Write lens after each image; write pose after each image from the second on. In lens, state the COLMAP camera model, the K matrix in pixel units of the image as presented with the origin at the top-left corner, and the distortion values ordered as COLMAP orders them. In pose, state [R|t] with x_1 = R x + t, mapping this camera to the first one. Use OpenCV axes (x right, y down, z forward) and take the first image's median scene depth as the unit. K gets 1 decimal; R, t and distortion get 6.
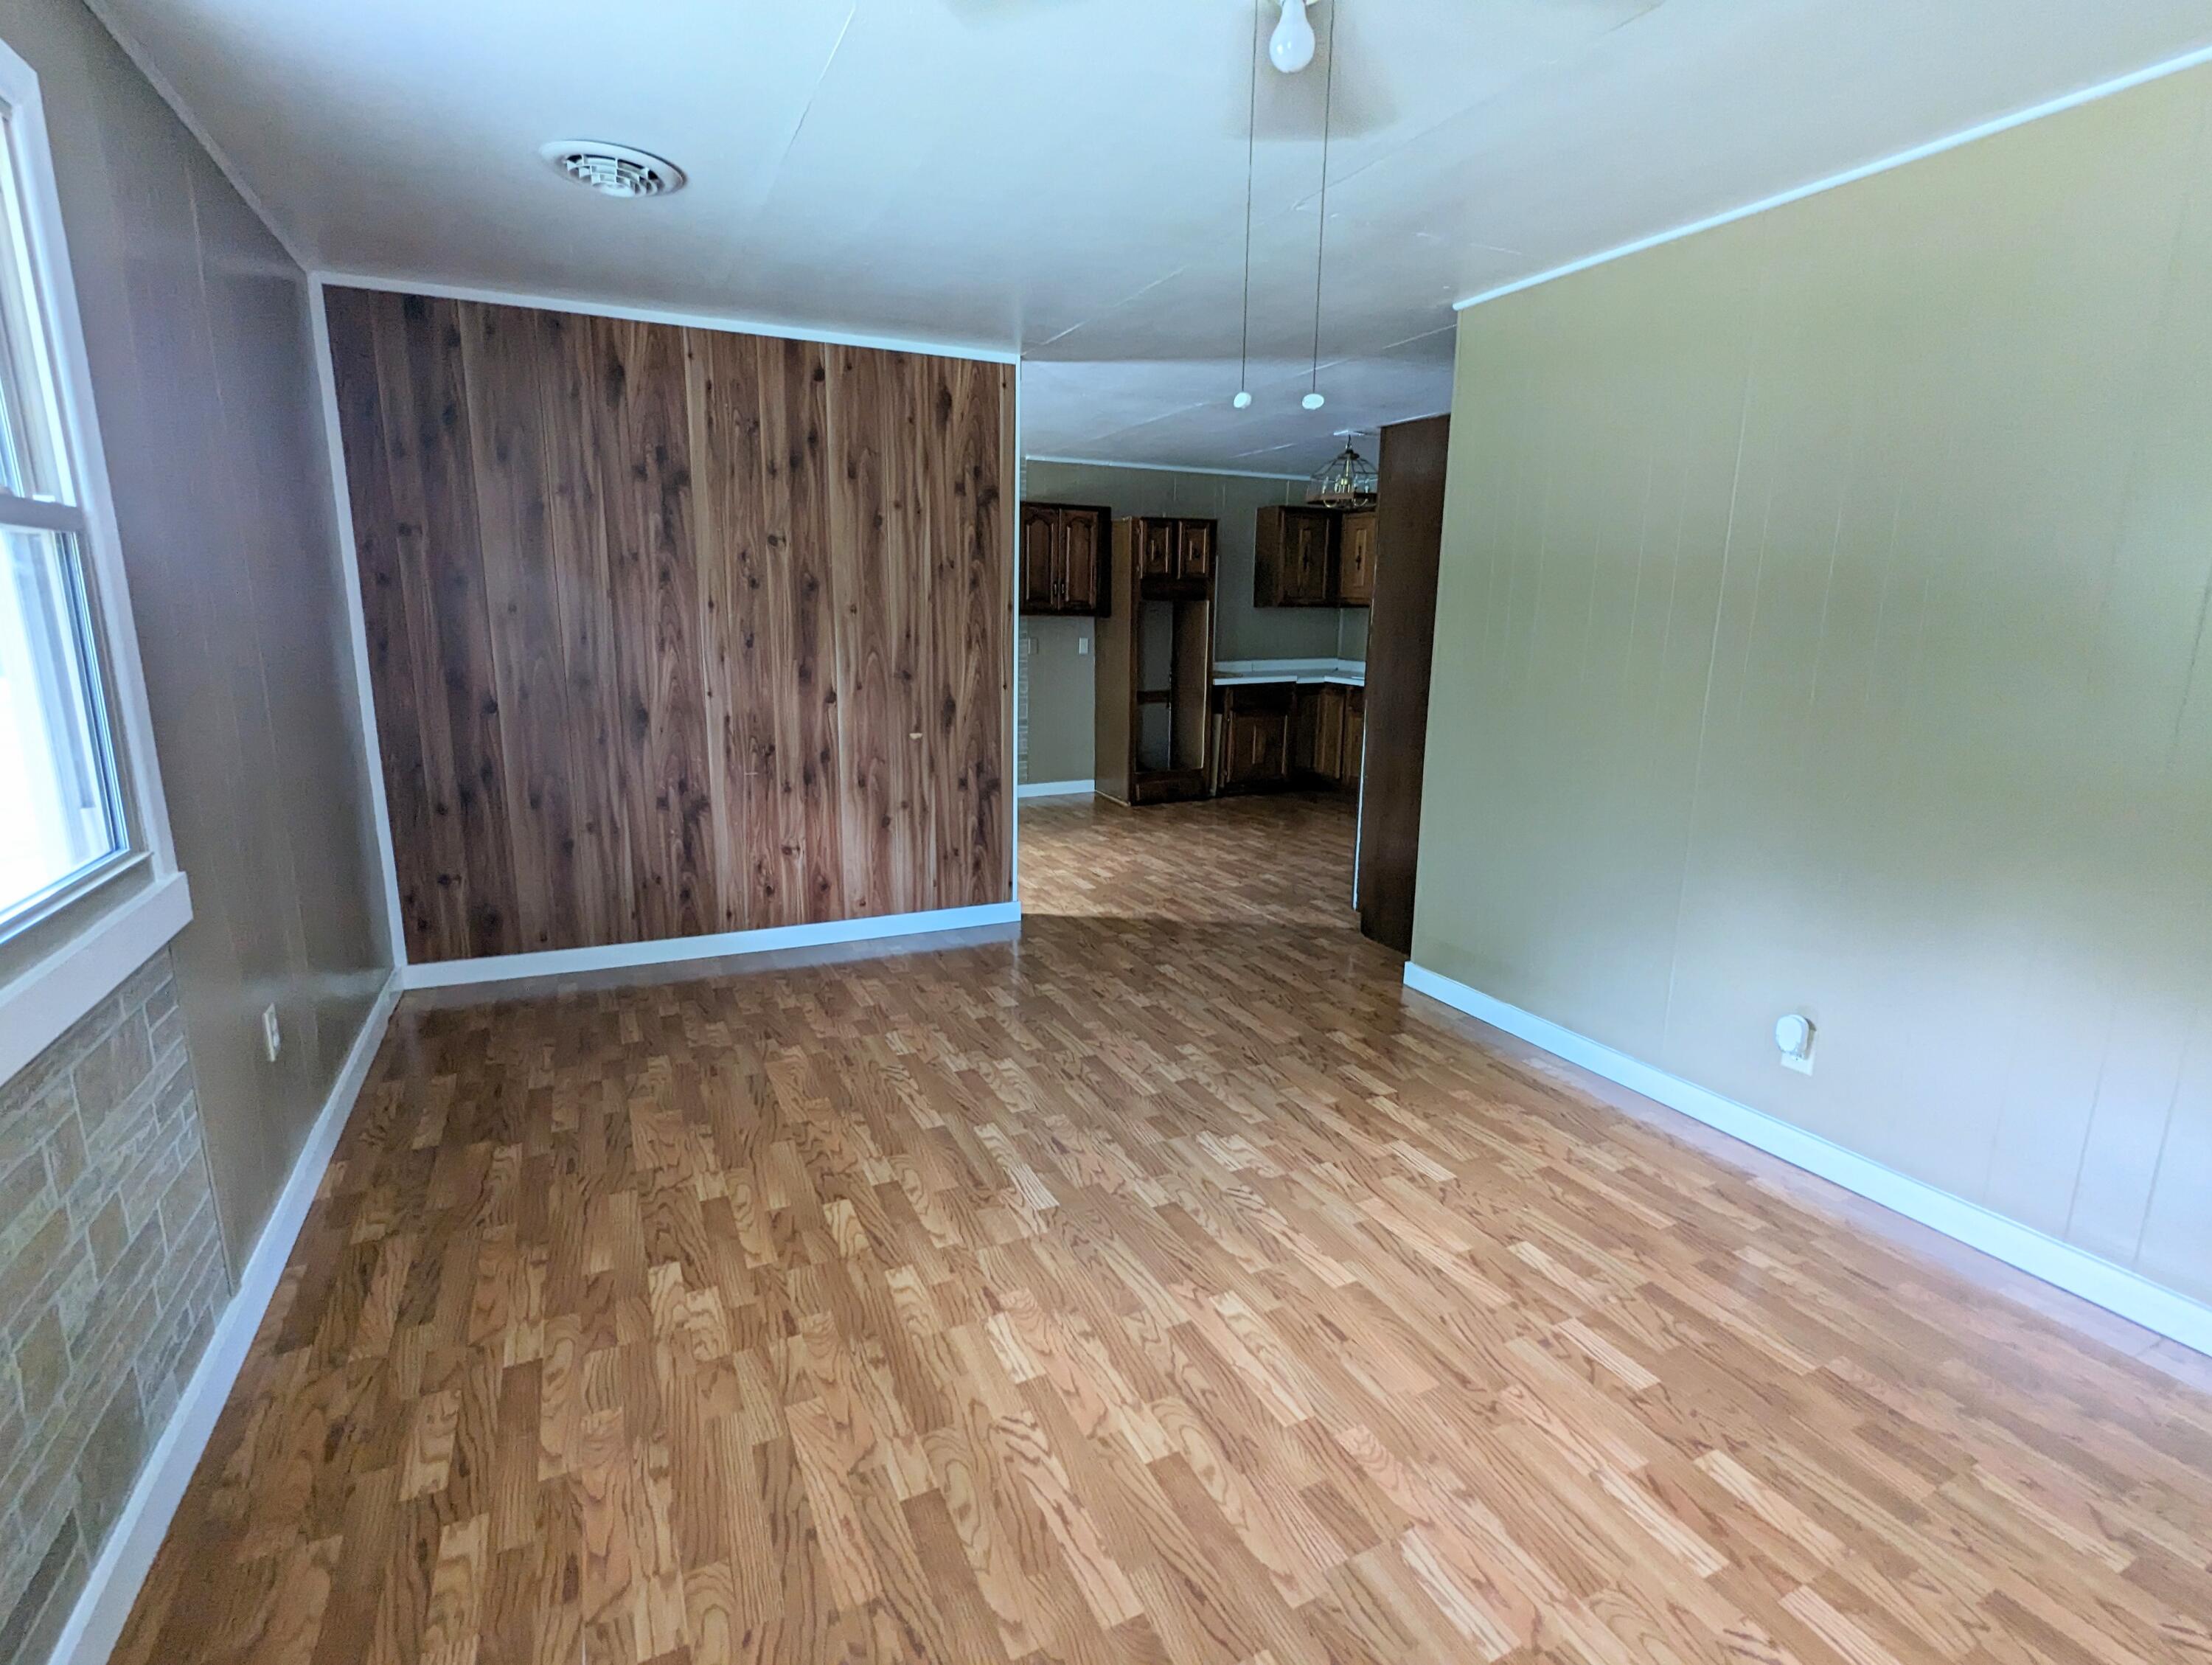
lens RADIAL K [[1053.0, 0, 1091.6], [0, 1053.0, 833.7], [0, 0, 1]] dist [0.000793, -0.000079]
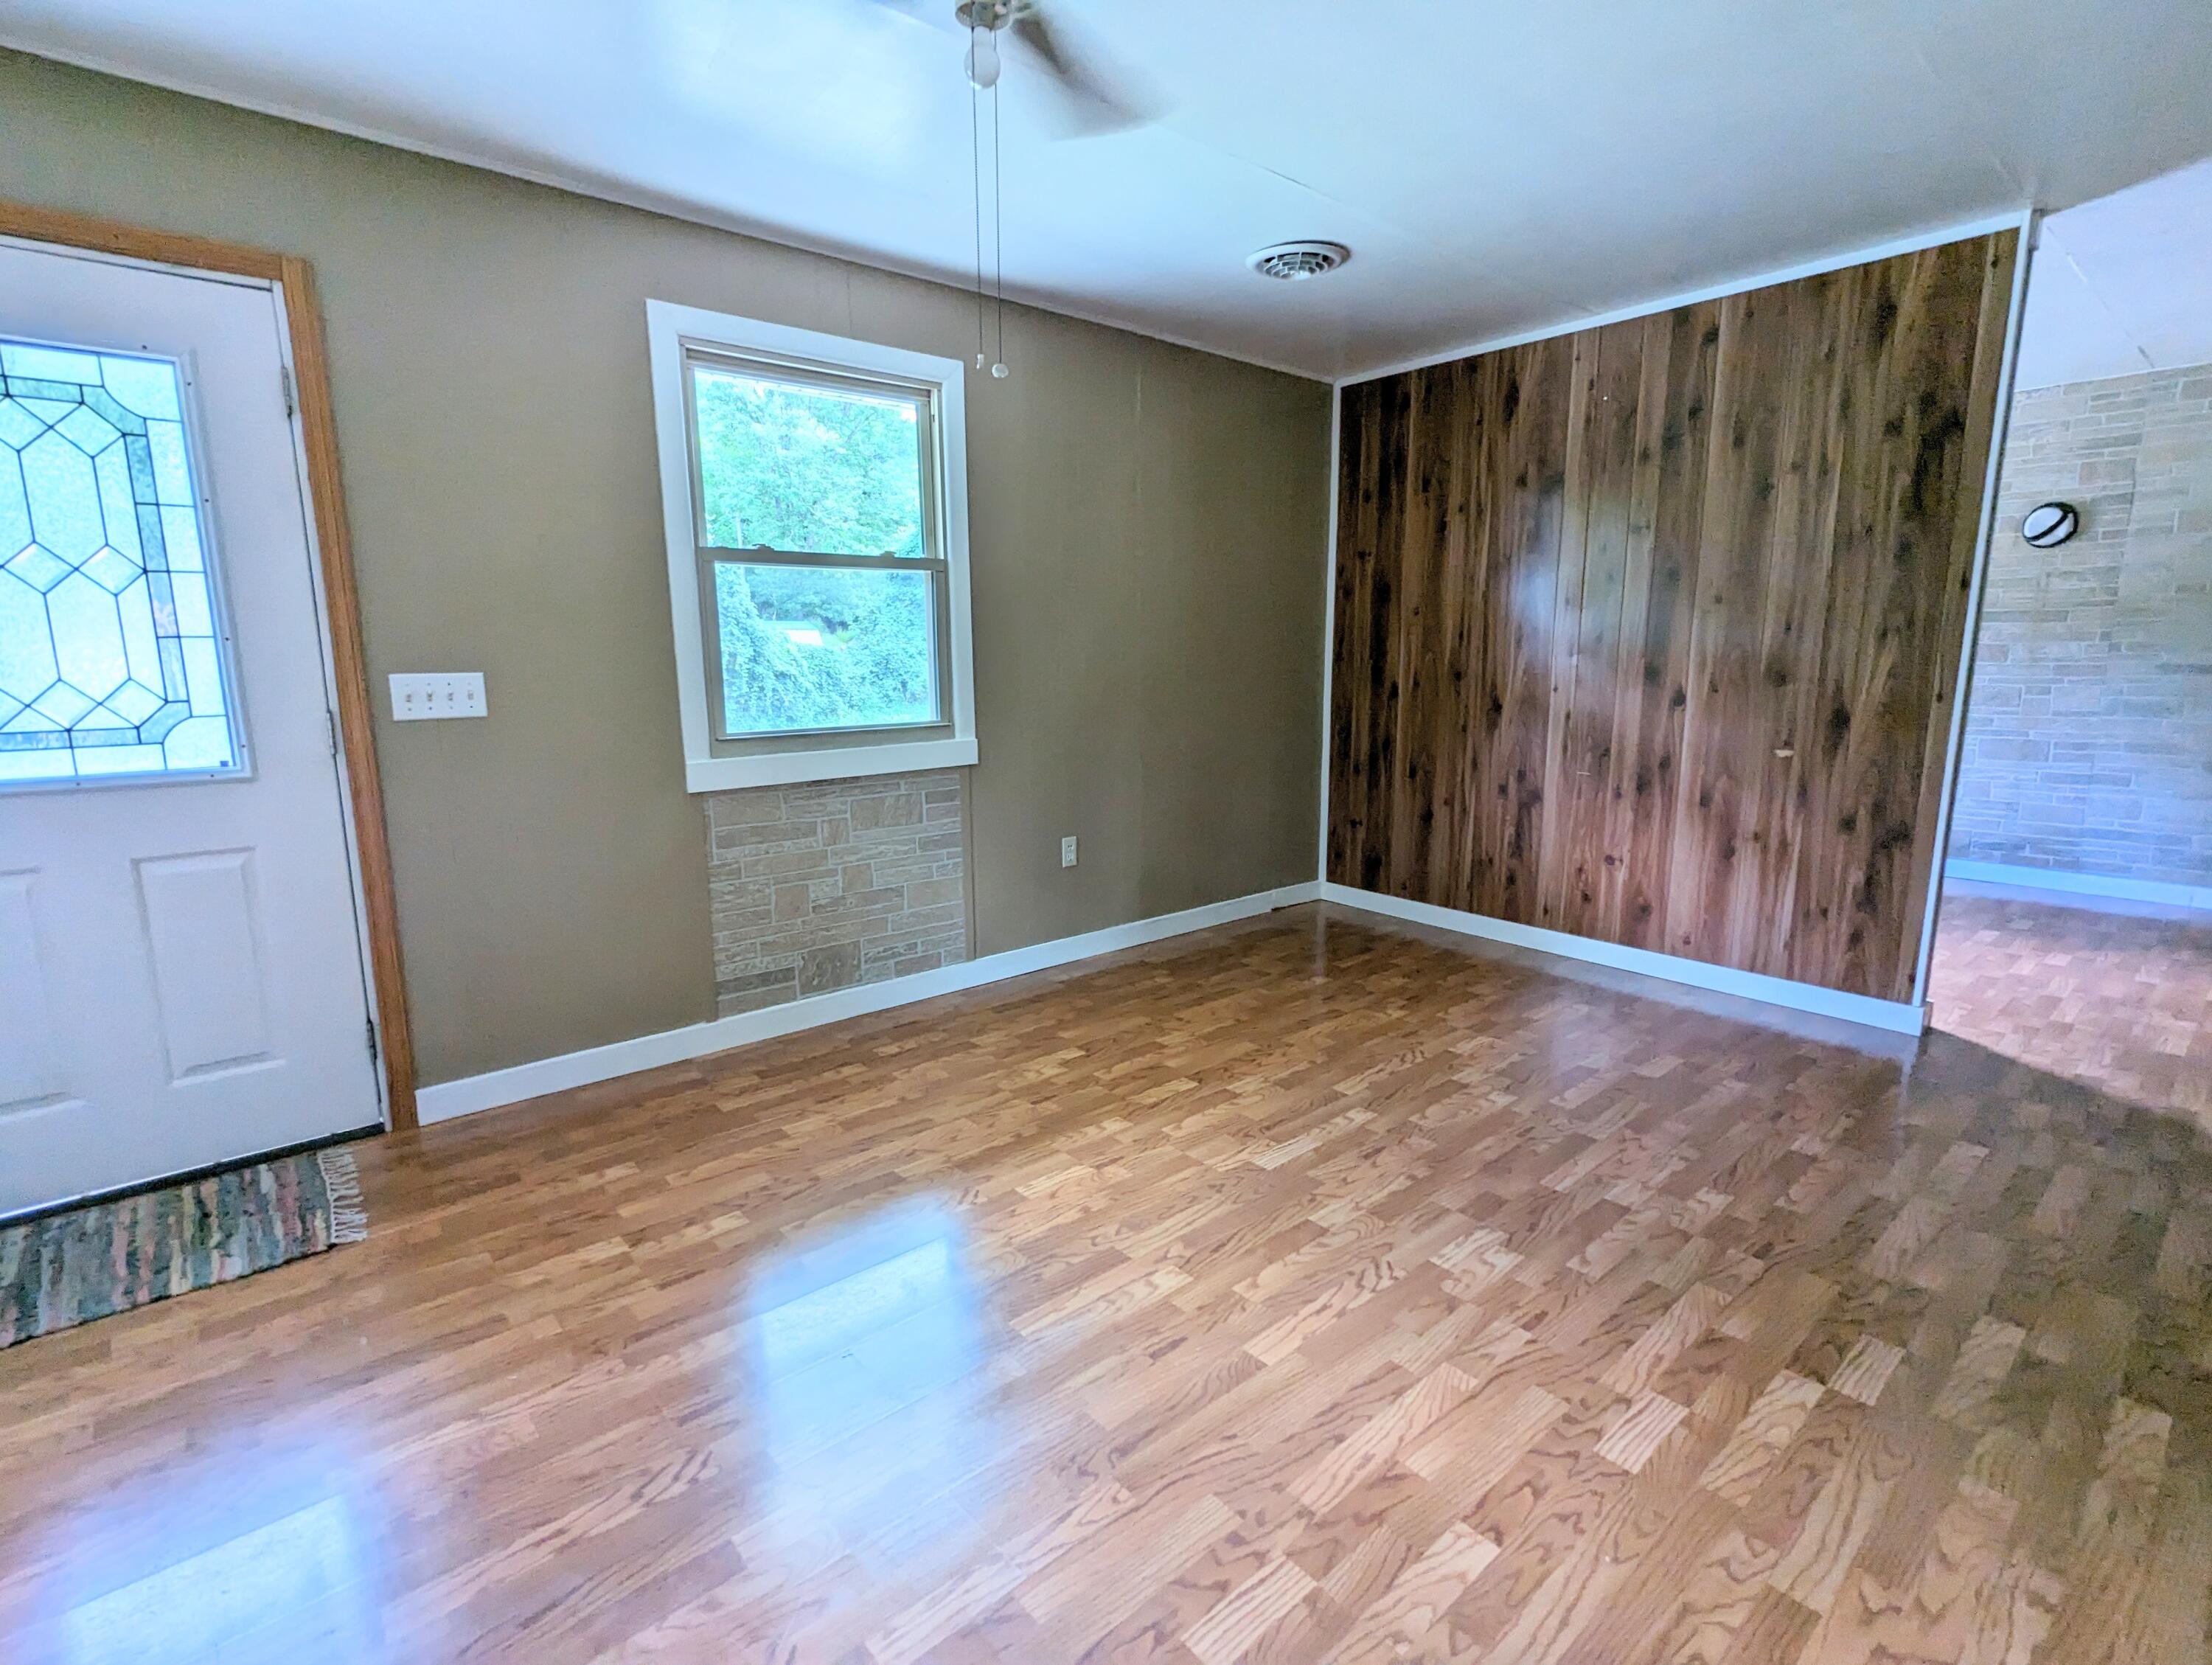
lens RADIAL K [[1056.8, 0, 1102.9], [0, 1056.8, 820.7], [0, 0, 1]] dist [0.027894, -0.015815]
pose [[0.256733, 0.143442, -0.955779, 0.580367], [-0.193710, 0.976495, 0.094518, -0.023789], [0.946871, 0.160878, 0.278484, 0.358397]]
